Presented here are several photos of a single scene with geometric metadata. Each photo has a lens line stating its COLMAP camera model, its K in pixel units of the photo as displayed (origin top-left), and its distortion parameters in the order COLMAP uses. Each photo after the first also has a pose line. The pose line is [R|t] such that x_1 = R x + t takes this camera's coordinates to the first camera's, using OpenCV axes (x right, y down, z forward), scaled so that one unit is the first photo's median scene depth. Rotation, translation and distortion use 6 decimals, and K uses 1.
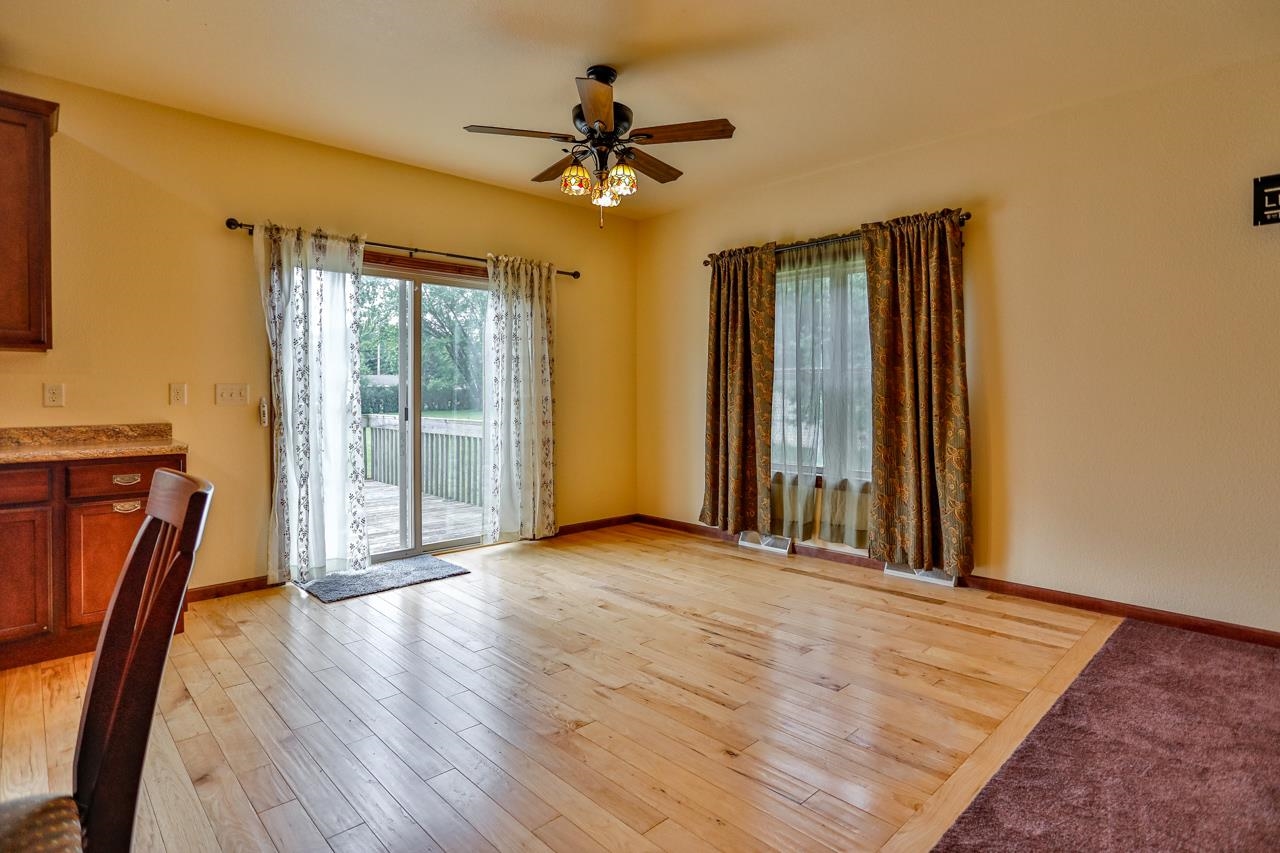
lens RADIAL K [[699.2, 0, 639.6], [0, 699.2, 399.4], [0, 0, 1]] dist [-0.013797, 0.000601]
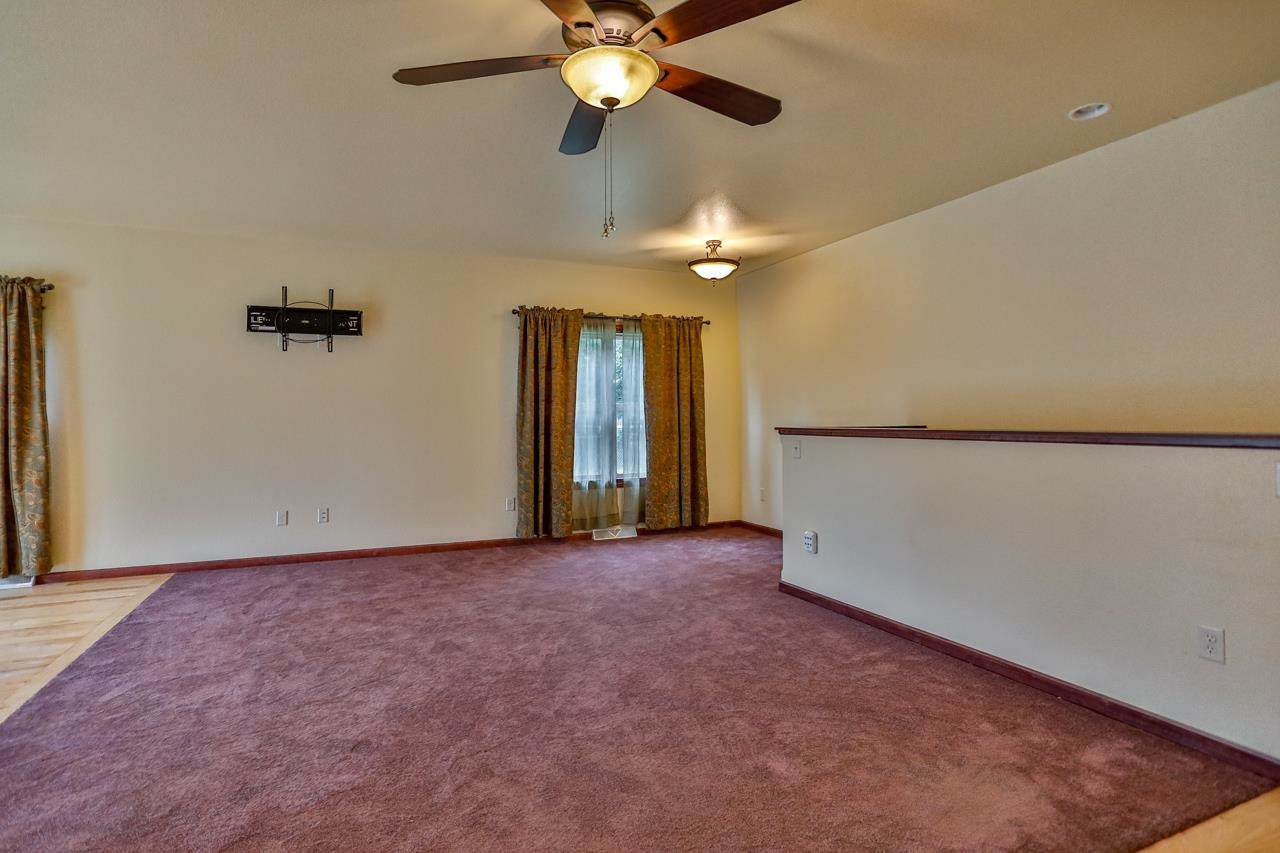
lens RADIAL K [[613.6, 0, 634.5], [0, 613.6, 403.6], [0, 0, 1]] dist [-0.067540, 0.026756]
pose [[0.318230, 0.027144, 0.947625, -0.196568], [0.024141, 0.999034, -0.036723, 0.013210], [-0.947706, 0.034564, 0.317267, -0.338339]]
